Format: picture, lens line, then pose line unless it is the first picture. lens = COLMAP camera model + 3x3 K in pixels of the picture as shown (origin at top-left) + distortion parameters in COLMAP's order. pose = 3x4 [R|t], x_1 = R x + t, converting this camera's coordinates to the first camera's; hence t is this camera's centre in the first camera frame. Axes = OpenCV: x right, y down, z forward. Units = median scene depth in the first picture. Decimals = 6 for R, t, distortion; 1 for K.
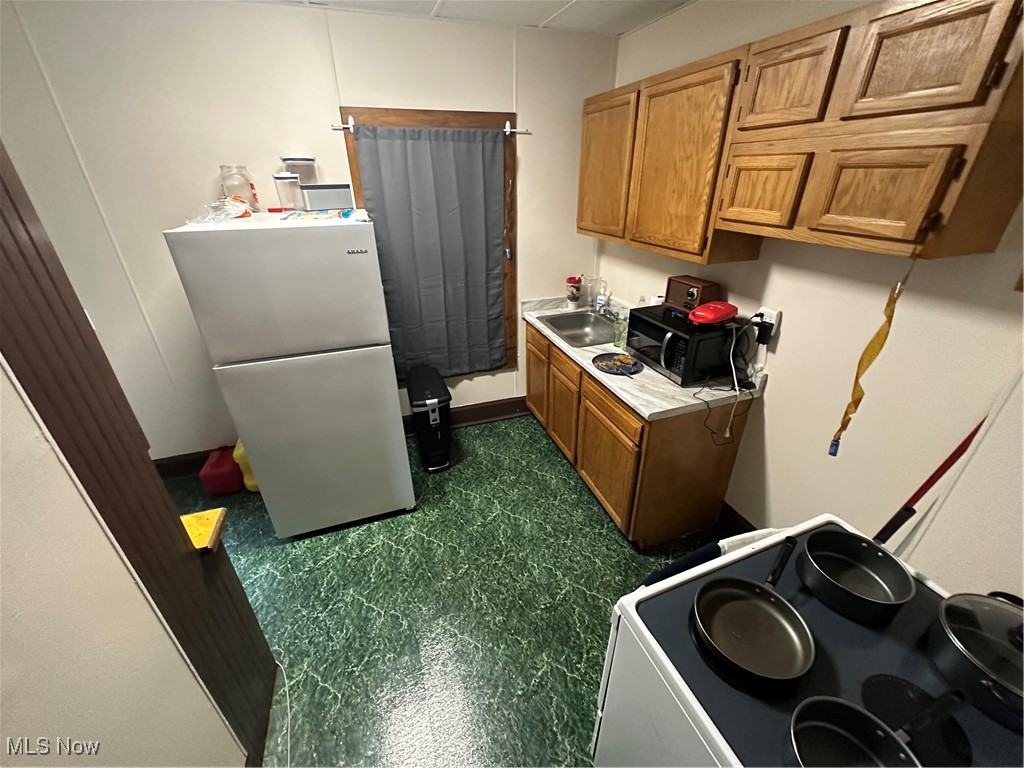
lens RADIAL K [[407.9, 0, 512.9], [0, 407.9, 381.3], [0, 0, 1]] dist [-0.000180, -0.000534]
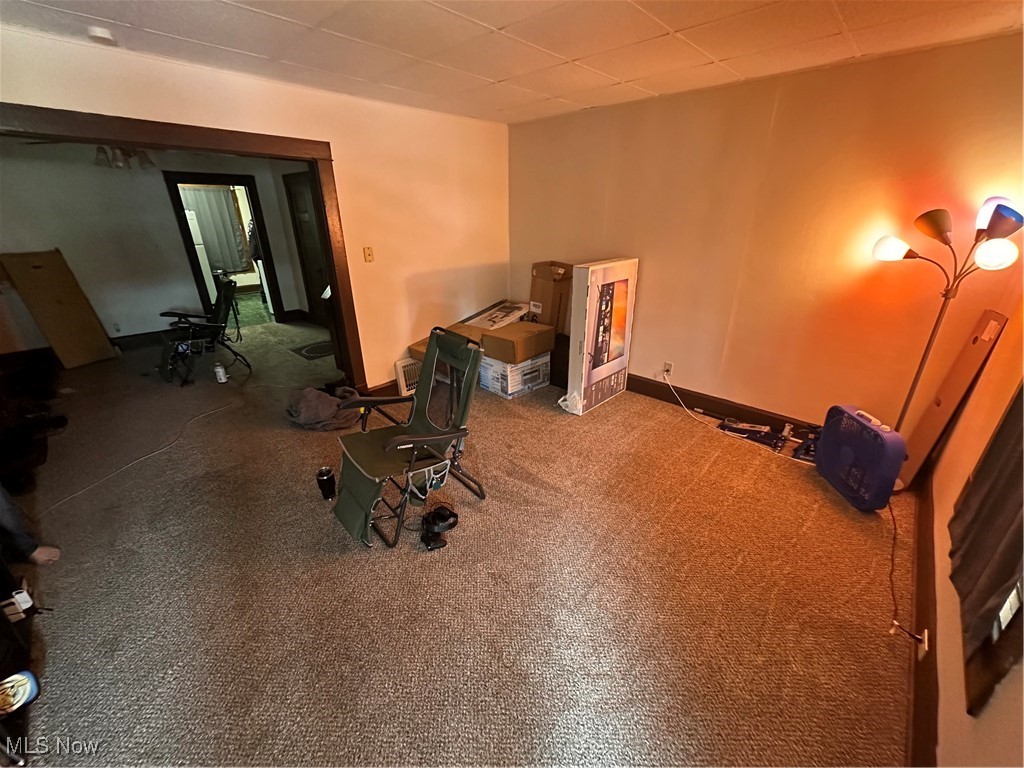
lens RADIAL K [[407.9, 0, 512.3], [0, 407.9, 386.3], [0, 0, 1]] dist [-0.000180, -0.000534]
pose [[0.889627, -0.175765, 0.421509, 0.276597], [0.202127, 0.979188, -0.018293, 1.202886], [-0.409522, 0.101473, 0.906640, -2.257607]]
